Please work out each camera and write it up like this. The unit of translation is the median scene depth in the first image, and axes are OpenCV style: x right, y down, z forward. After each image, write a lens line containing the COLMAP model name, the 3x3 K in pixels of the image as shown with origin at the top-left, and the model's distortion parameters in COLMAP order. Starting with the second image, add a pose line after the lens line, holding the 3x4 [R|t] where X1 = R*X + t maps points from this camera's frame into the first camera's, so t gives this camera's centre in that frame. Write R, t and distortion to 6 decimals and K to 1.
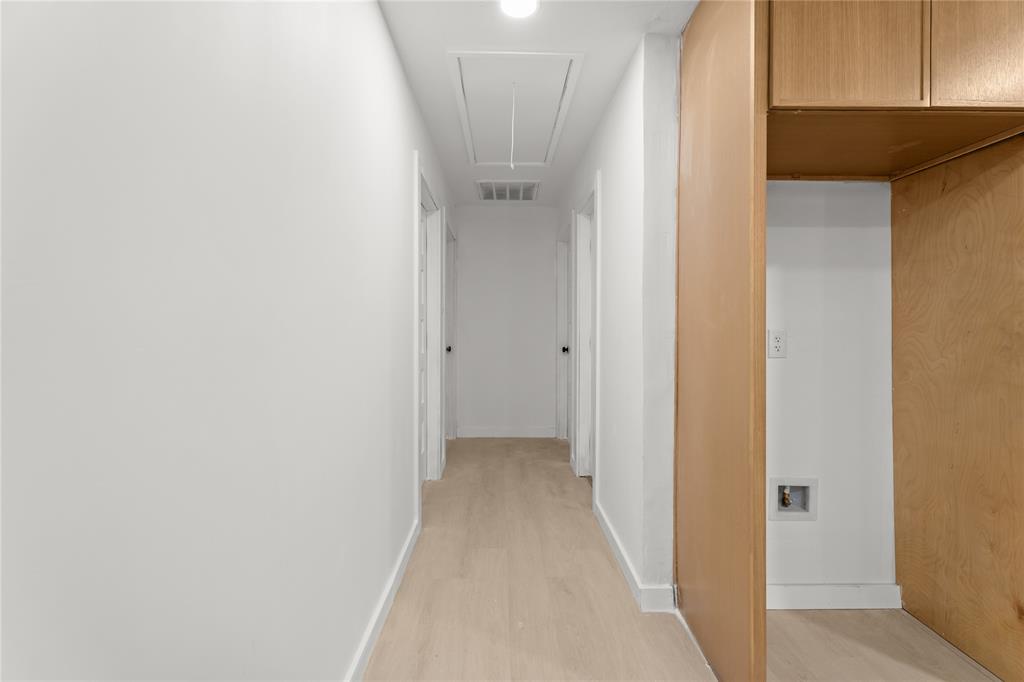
lens RADIAL K [[439.7, 0, 513.8], [0, 439.7, 331.9], [0, 0, 1]] dist [0.000850, 0.000045]
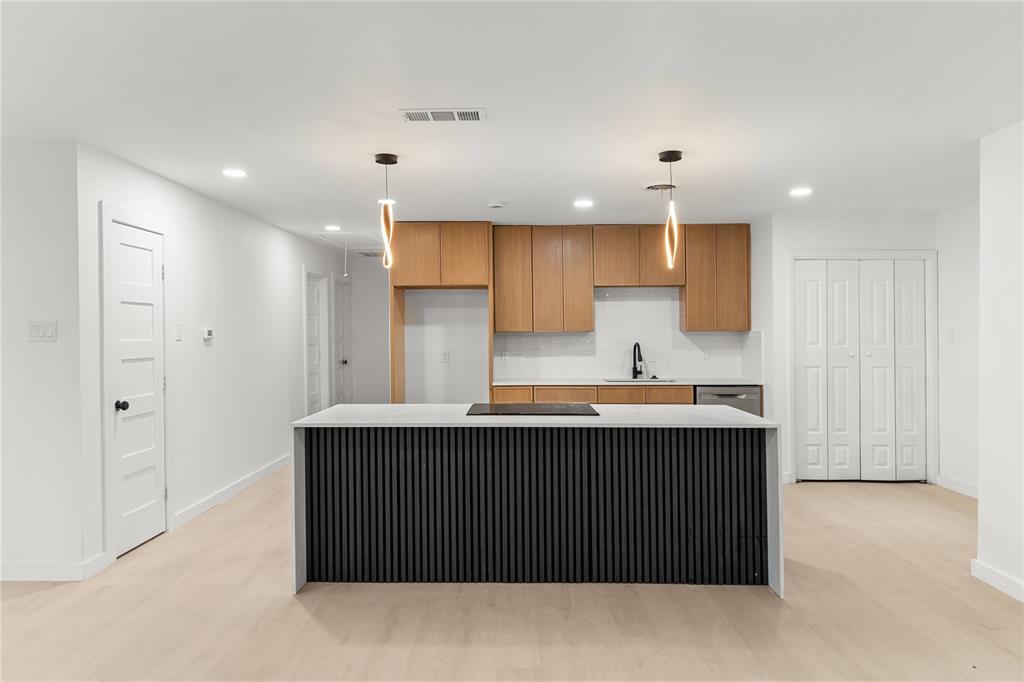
lens RADIAL K [[683.9, 0, 512.0], [0, 683.9, 341.0], [0, 0, 1]] dist [-0.002789, -0.001074]
pose [[0.999497, -0.012333, -0.029202, 0.763919], [0.012504, 0.999906, 0.005688, -0.054158], [0.029129, -0.006050, 0.999557, -1.949871]]
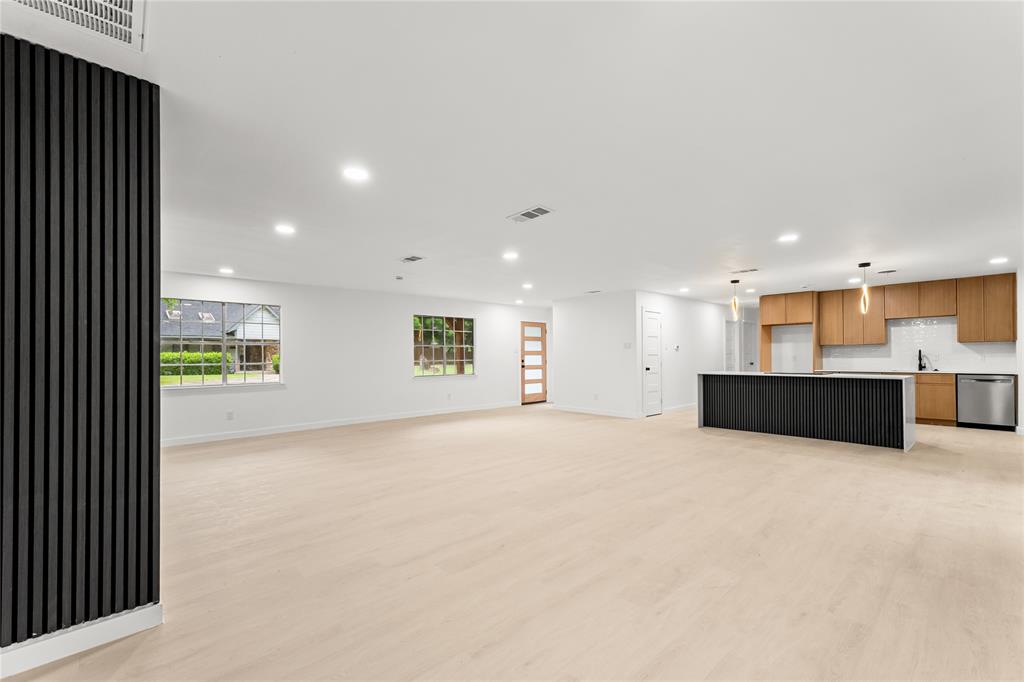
lens RADIAL K [[436.0, 0, 510.1], [0, 436.0, 354.4], [0, 0, 1]] dist [0.019258, -0.000004]
pose [[0.656228, -0.017295, -0.754364, 1.586347], [0.006233, 0.999827, -0.017501, 0.037094], [0.754537, 0.006782, 0.656223, -3.289747]]
